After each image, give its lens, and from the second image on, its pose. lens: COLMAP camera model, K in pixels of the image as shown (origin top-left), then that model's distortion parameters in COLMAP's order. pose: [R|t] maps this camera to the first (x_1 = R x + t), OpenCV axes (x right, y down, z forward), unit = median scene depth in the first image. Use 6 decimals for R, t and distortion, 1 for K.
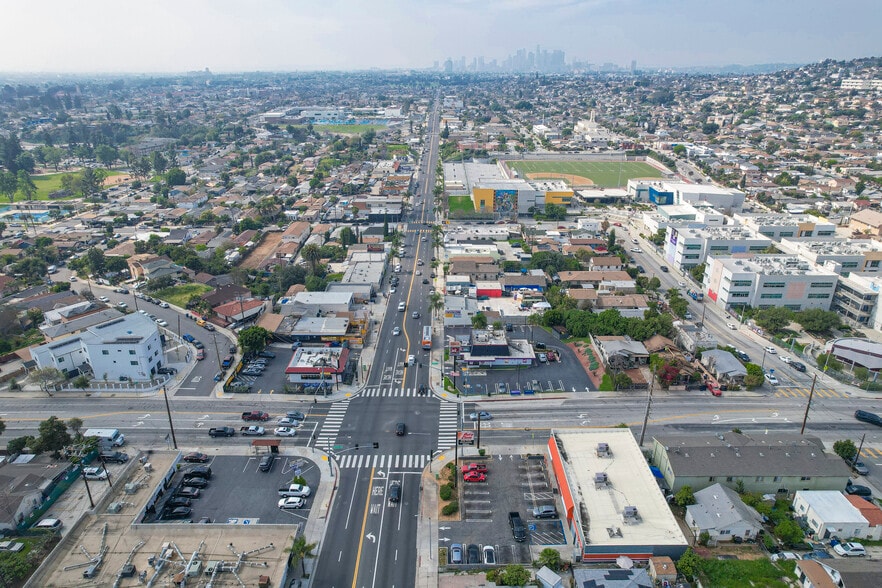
lens RADIAL K [[565.9, 0, 443.0], [0, 565.9, 288.8], [0, 0, 1]] dist [-0.055653, 0.055858]
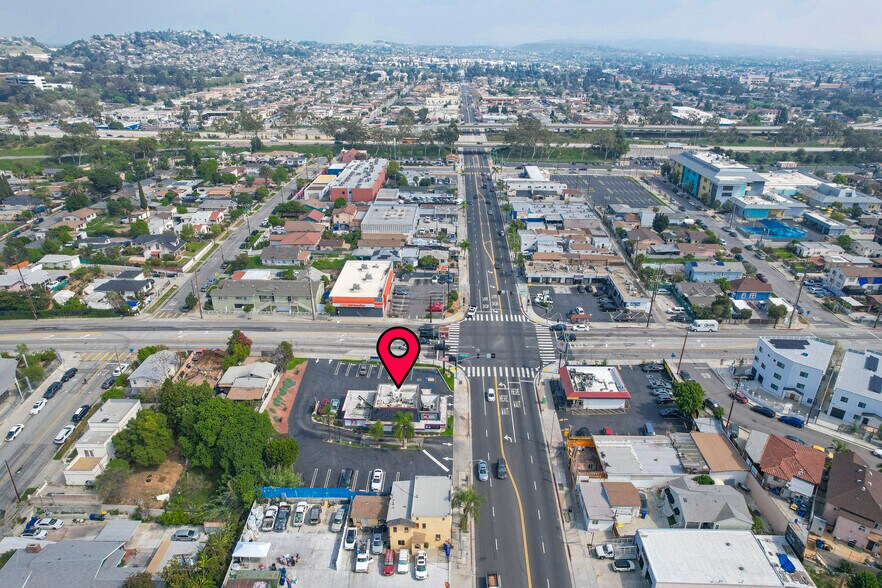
lens RADIAL K [[565.9, 0, 439.3], [0, 565.9, 289.4], [0, 0, 1]] dist [-0.055653, 0.055858]
pose [[-0.999438, -0.018417, 0.028019, 0.002208], [0.007300, 0.696080, 0.717927, -0.524875], [-0.032725, 0.717728, -0.695554, 1.285840]]
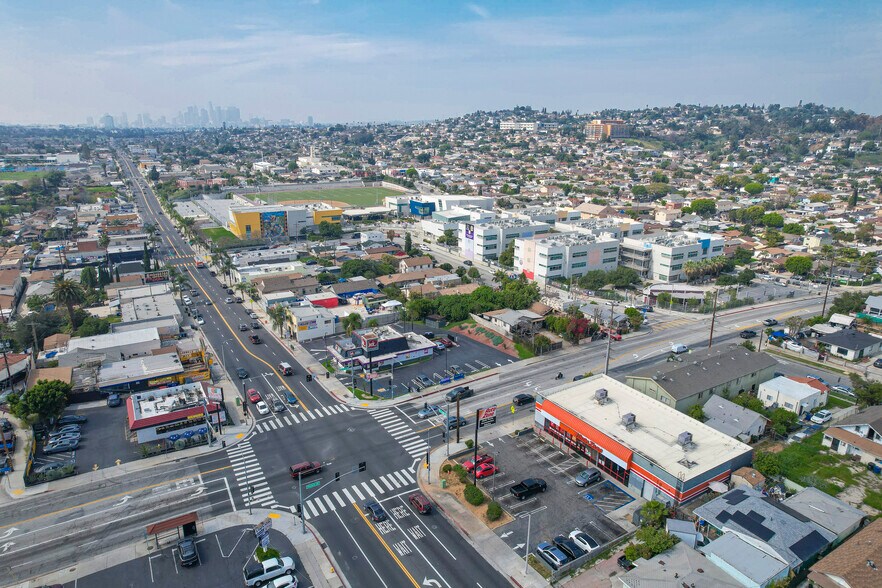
lens RADIAL K [[565.9, 0, 442.4], [0, 565.9, 298.5], [0, 0, 1]] dist [-0.055653, 0.055858]
pose [[0.858877, -0.145959, 0.490944, -0.214444], [0.184399, 0.982377, -0.030532, 0.068873], [-0.477836, 0.116753, 0.870656, 0.195201]]
